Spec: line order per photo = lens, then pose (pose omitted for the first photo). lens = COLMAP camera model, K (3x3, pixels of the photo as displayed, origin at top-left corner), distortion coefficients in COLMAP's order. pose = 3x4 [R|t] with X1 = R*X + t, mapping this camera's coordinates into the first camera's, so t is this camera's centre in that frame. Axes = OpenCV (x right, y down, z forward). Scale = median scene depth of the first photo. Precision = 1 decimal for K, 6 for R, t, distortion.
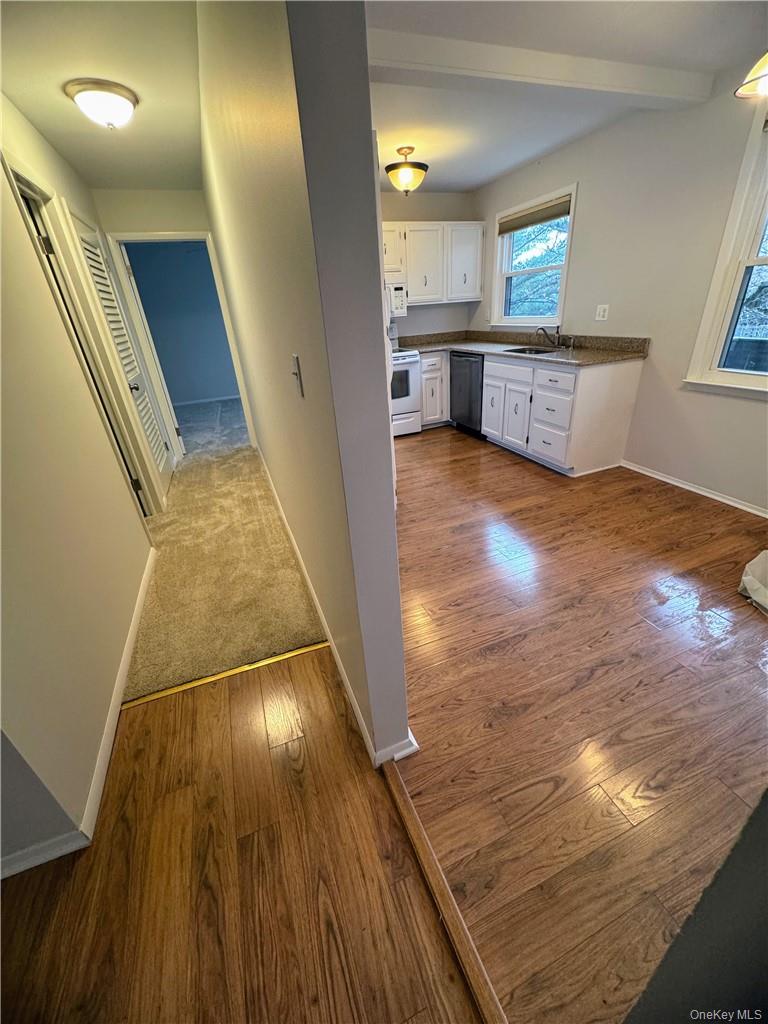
lens RADIAL K [[401.4, 0, 384.0], [0, 401.4, 512.0], [0, 0, 1]] dist [0.002871, 0.000167]
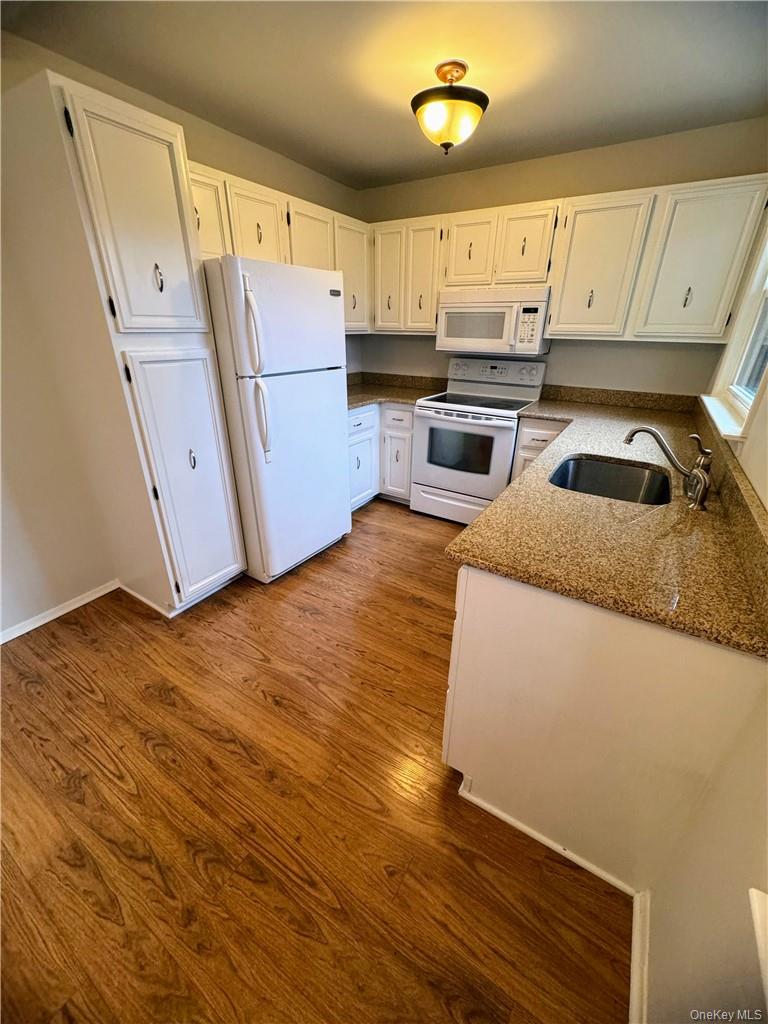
lens RADIAL K [[406.7, 0, 384.0], [0, 406.7, 512.0], [0, 0, 1]] dist [0.000345, -0.000005]
pose [[0.593600, 0.398214, -0.699331, 0.576060], [-0.409660, 0.897498, 0.163331, -0.360724], [0.692689, 0.189534, 0.695887, 0.587644]]
